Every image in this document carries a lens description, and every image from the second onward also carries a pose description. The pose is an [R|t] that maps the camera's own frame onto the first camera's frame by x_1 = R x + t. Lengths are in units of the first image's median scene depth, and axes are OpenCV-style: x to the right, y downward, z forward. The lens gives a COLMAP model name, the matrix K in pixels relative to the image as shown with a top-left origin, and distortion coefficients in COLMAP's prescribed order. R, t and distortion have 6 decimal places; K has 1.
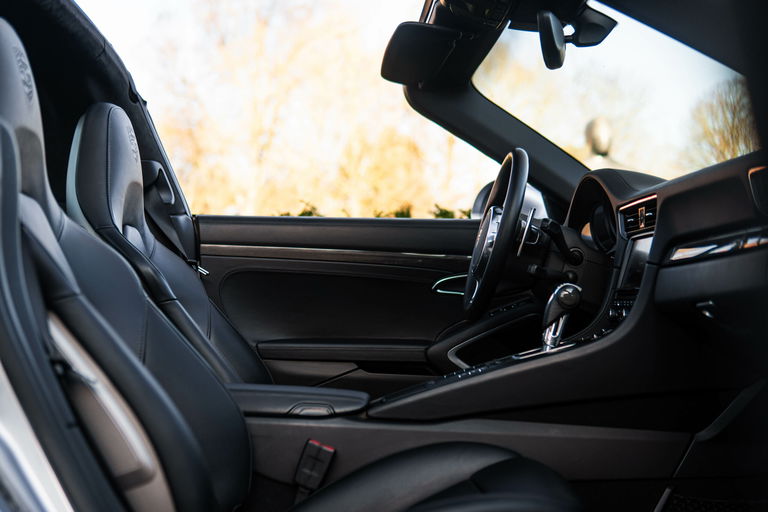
lens RADIAL K [[975.2, 0, 384.0], [0, 975.2, 256.0], [0, 0, 1]] dist [-0.014226, -0.025645]
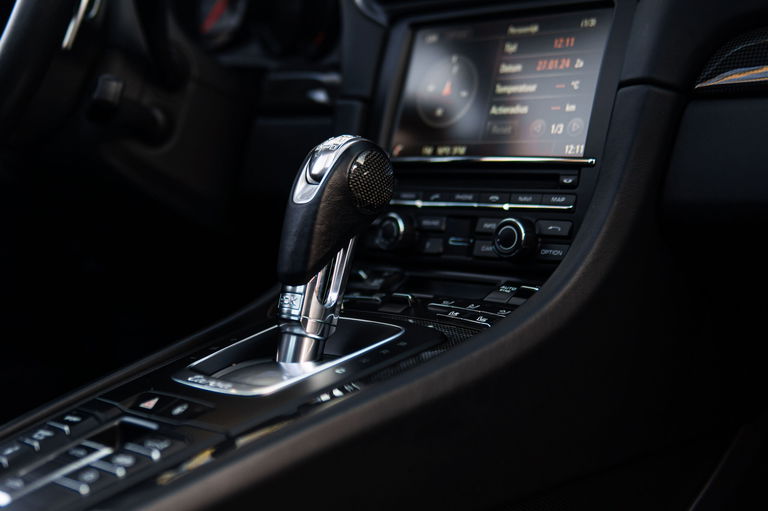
lens RADIAL K [[1208.1, 0, 348.5], [0, 1208.1, 255.1], [0, 0, 1]] dist [0.033883, 0.005403]
pose [[0.729188, -0.020846, 0.683996, -0.070845], [-0.052448, 0.994893, 0.086234, 0.028943], [-0.682300, -0.098755, 0.724371, 0.629941]]
